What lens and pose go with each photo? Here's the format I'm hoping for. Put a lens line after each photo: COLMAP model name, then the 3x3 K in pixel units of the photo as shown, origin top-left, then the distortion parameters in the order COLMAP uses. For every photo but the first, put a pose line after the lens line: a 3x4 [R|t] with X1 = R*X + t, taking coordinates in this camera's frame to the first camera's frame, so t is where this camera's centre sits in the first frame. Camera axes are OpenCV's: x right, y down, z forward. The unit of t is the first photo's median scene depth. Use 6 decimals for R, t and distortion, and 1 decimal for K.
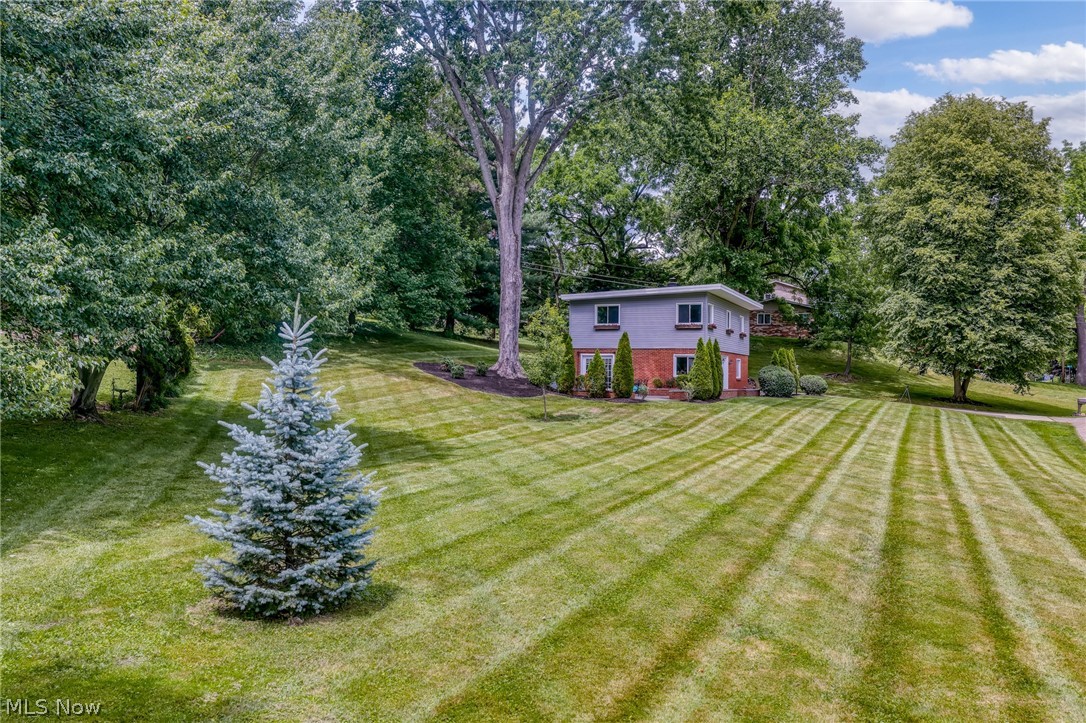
lens RADIAL K [[903.1, 0, 538.8], [0, 903.1, 363.0], [0, 0, 1]] dist [0.004520, -0.011394]
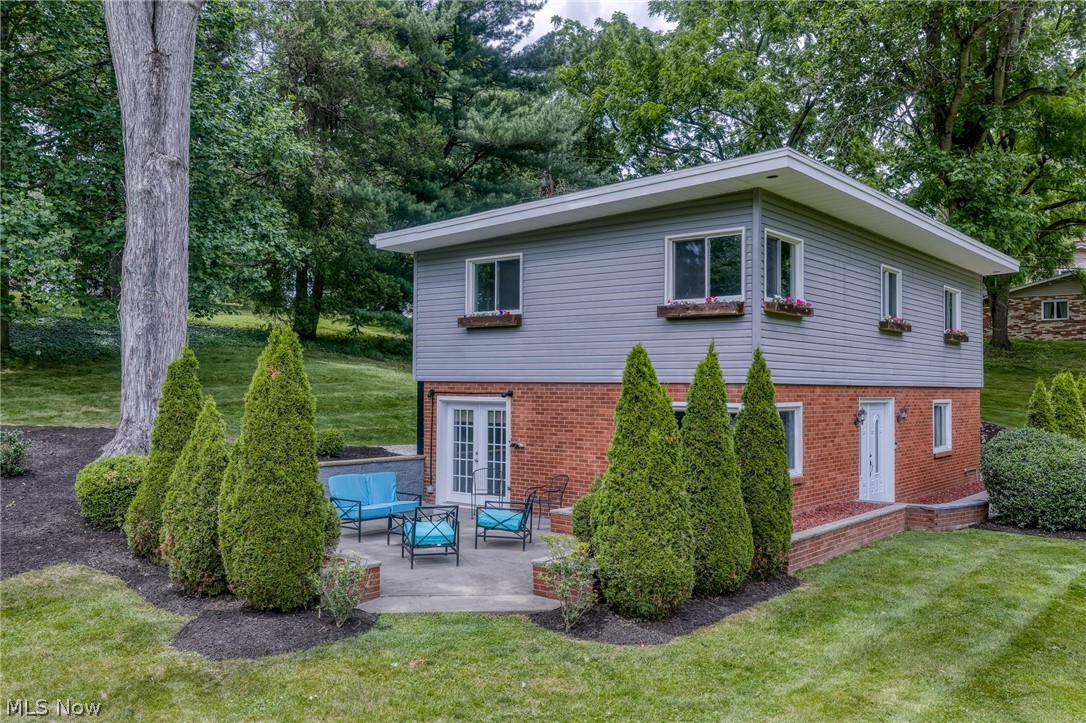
lens RADIAL K [[903.1, 0, 549.6], [0, 903.1, 359.7], [0, 0, 1]] dist [0.004520, -0.011394]
pose [[0.958388, -0.012153, -0.285211, 0.166107], [0.007413, 0.999816, -0.017695, -0.015467], [0.285374, 0.014845, 0.958301, 0.569945]]
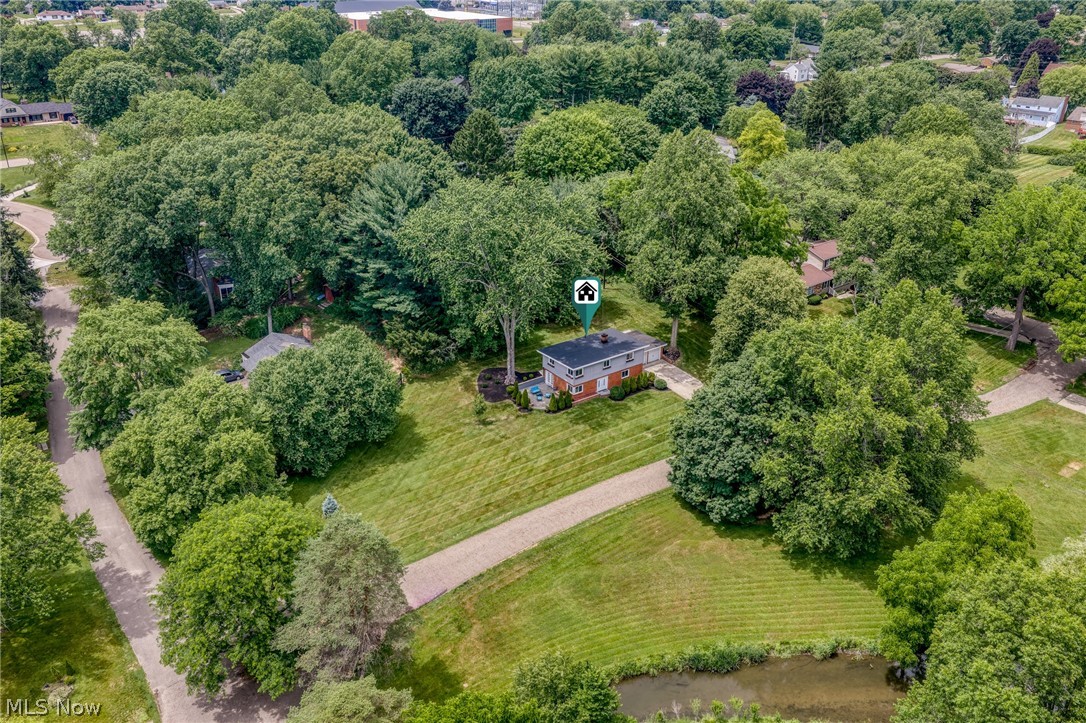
lens RADIAL K [[903.1, 0, 544.5], [0, 903.1, 358.3], [0, 0, 1]] dist [0.004520, -0.011394]
pose [[0.849439, 0.222917, -0.478291, 1.141531], [0.011931, 0.898045, 0.439742, -1.056977], [0.527552, -0.379240, 0.760175, -0.897438]]
